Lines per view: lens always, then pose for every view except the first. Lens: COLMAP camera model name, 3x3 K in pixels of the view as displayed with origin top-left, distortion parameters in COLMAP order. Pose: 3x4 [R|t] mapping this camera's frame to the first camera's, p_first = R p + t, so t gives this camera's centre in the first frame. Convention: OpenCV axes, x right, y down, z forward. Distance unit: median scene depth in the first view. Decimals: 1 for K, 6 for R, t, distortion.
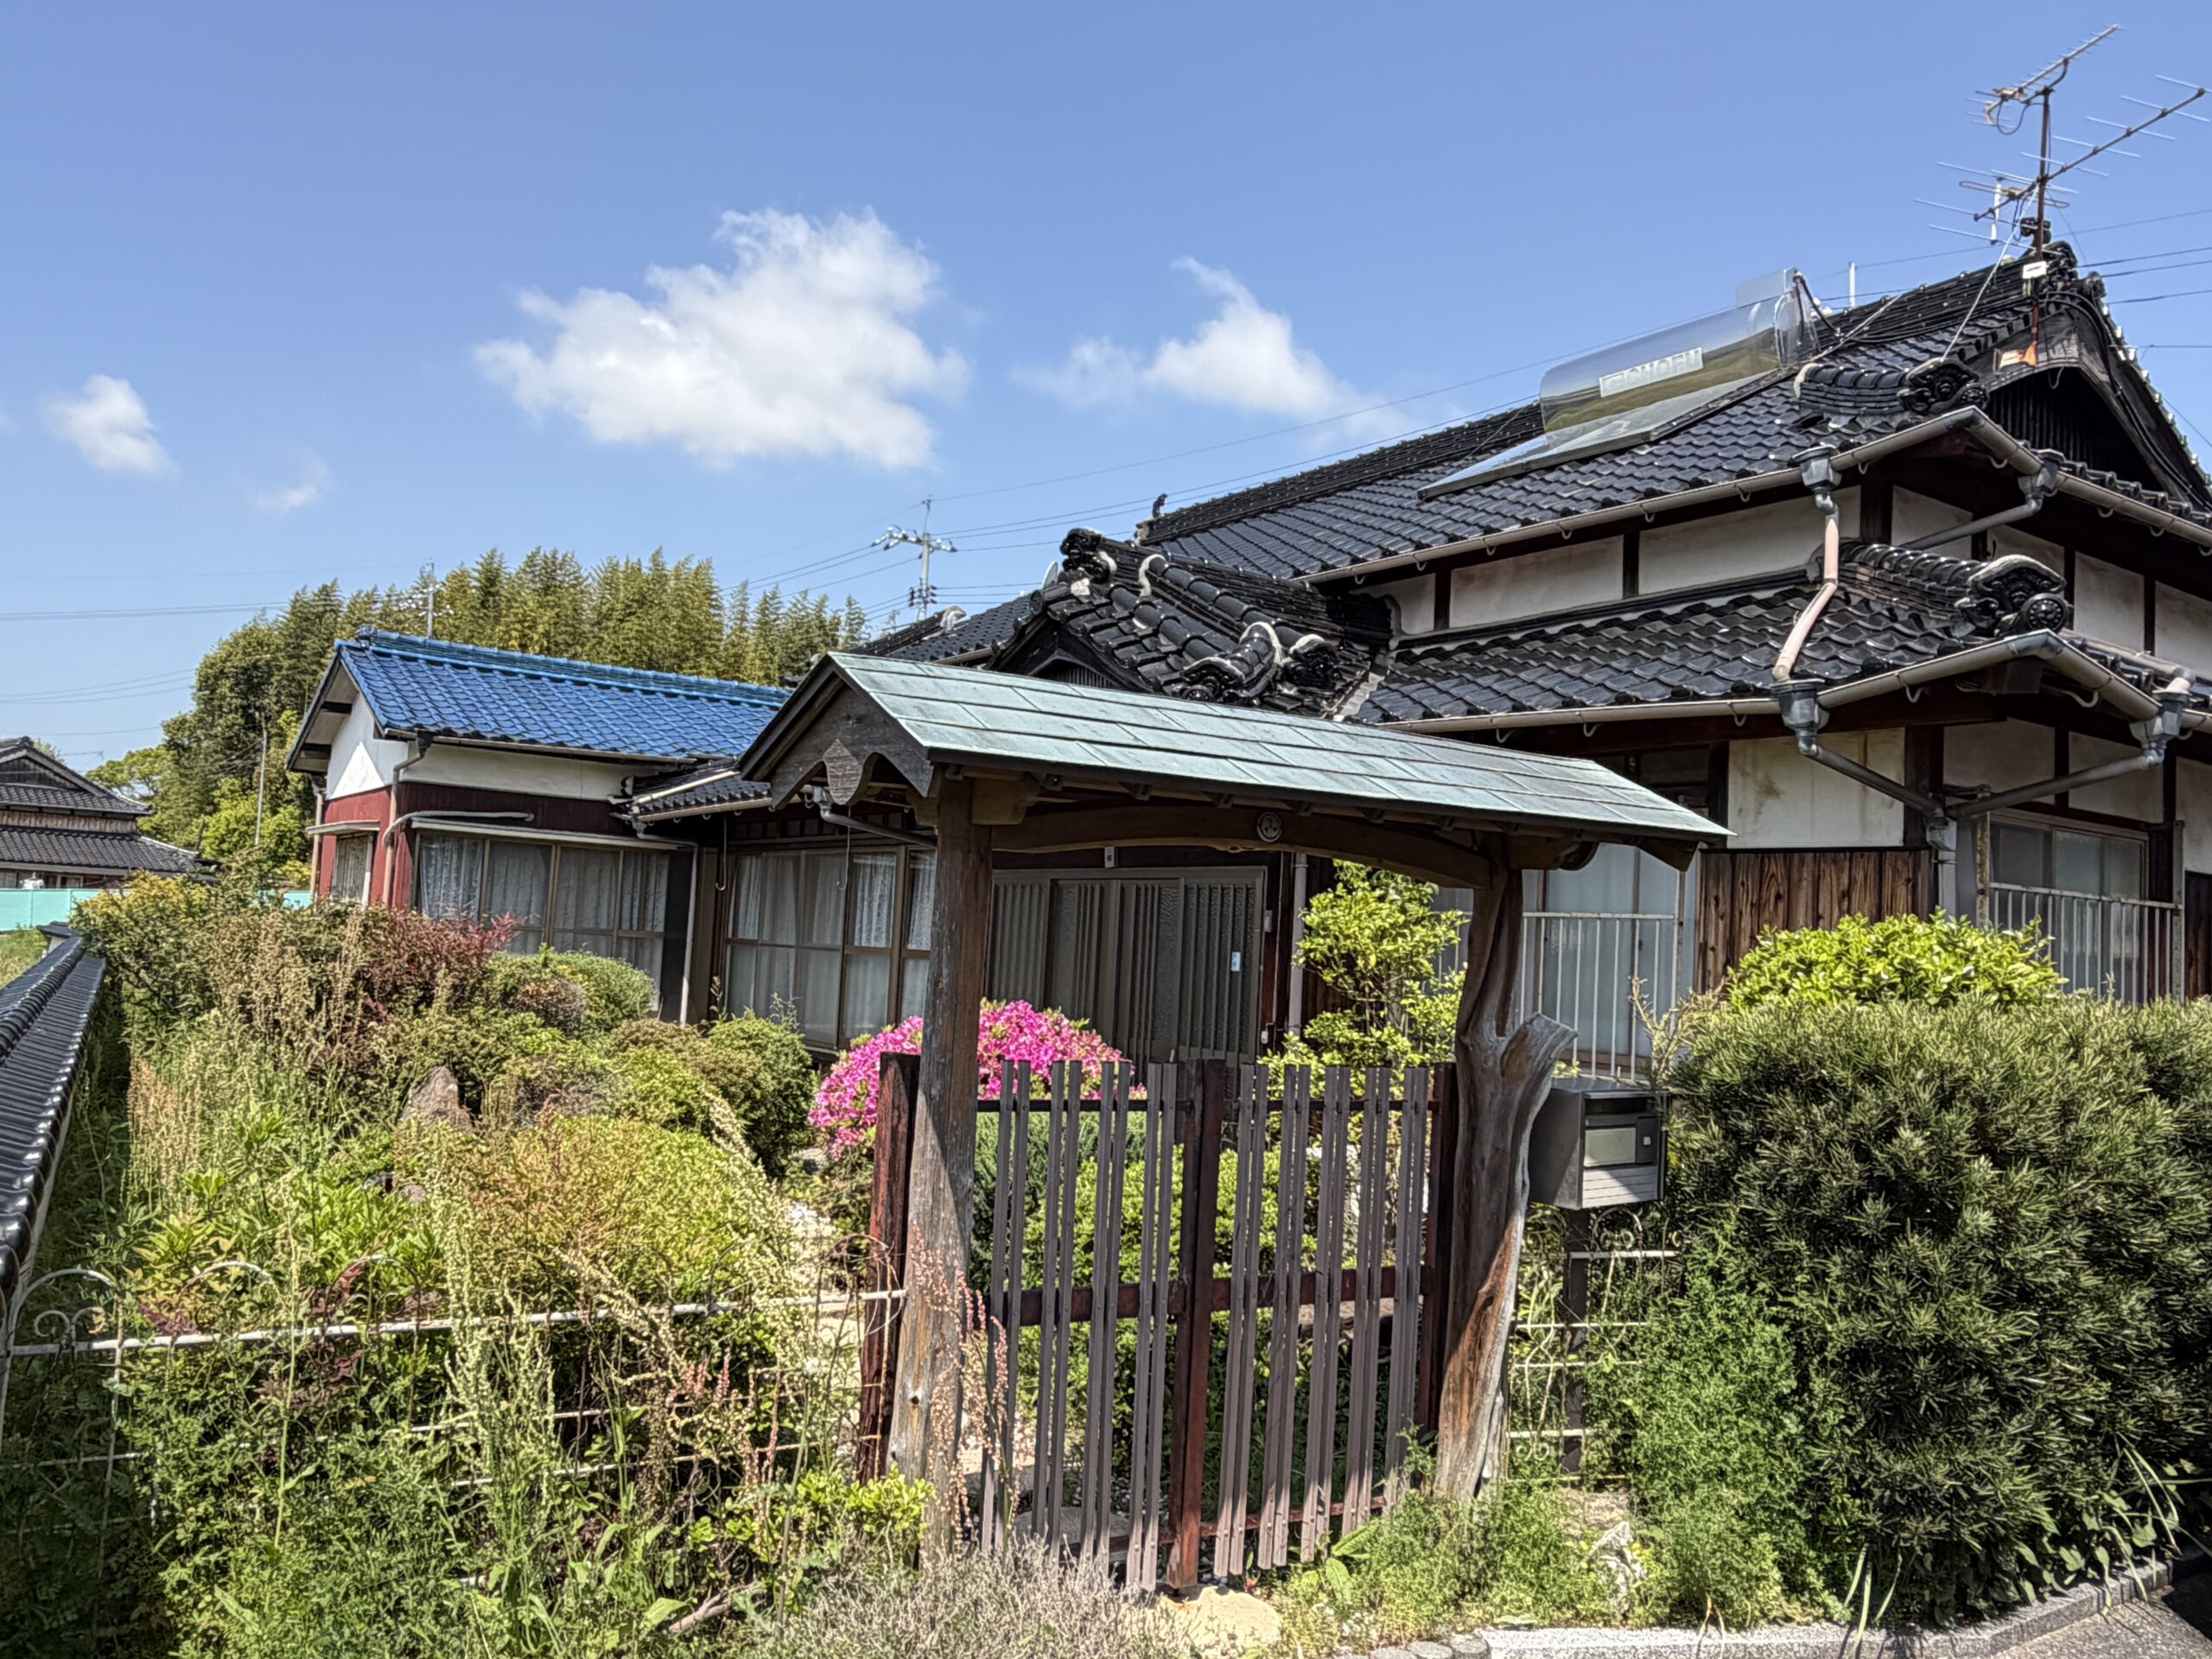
lens RADIAL K [[1667.6, 0, 1093.9], [0, 1667.6, 836.9], [0, 0, 1]] dist [0.007154, -0.002451]
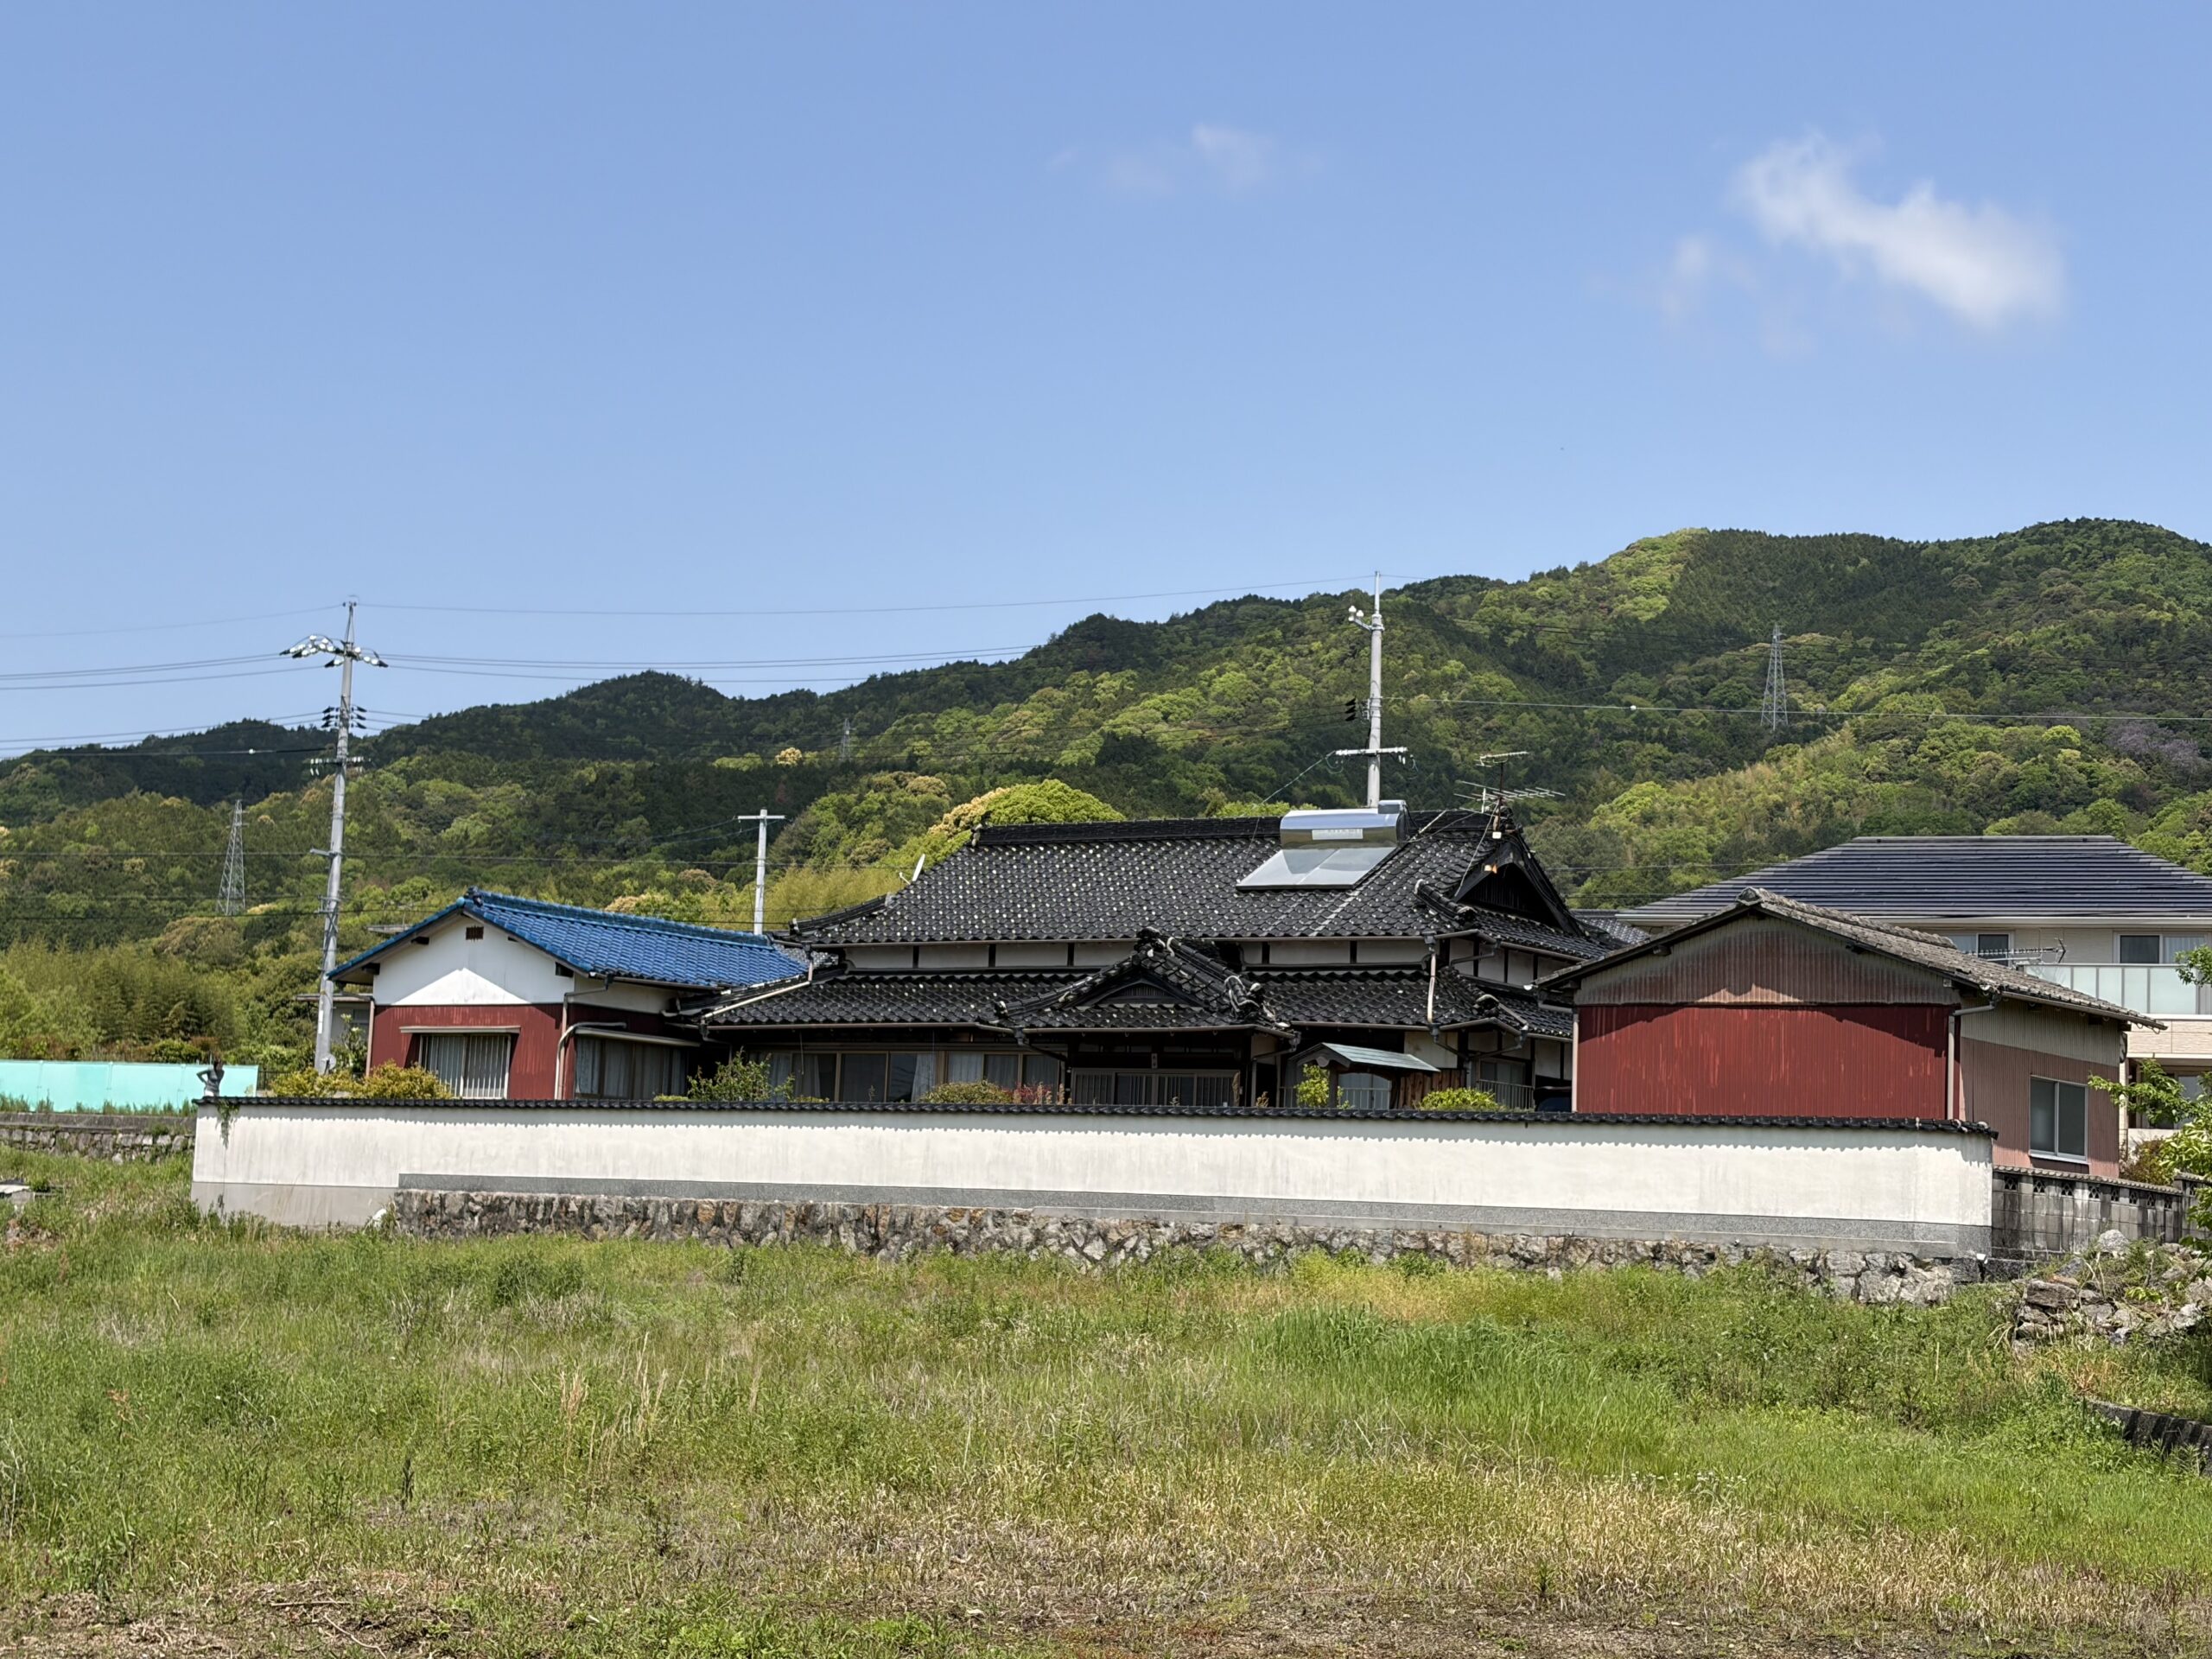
lens RADIAL K [[3510.3, 0, 1106.6], [0, 3510.3, 830.2], [0, 0, 1]] dist [0.311794, 0.000000]
pose [[0.923239, 0.033090, 0.382798, -2.018210], [-0.019928, 0.999068, -0.038299, -0.129931], [-0.383708, 0.027731, 0.923038, -3.685565]]
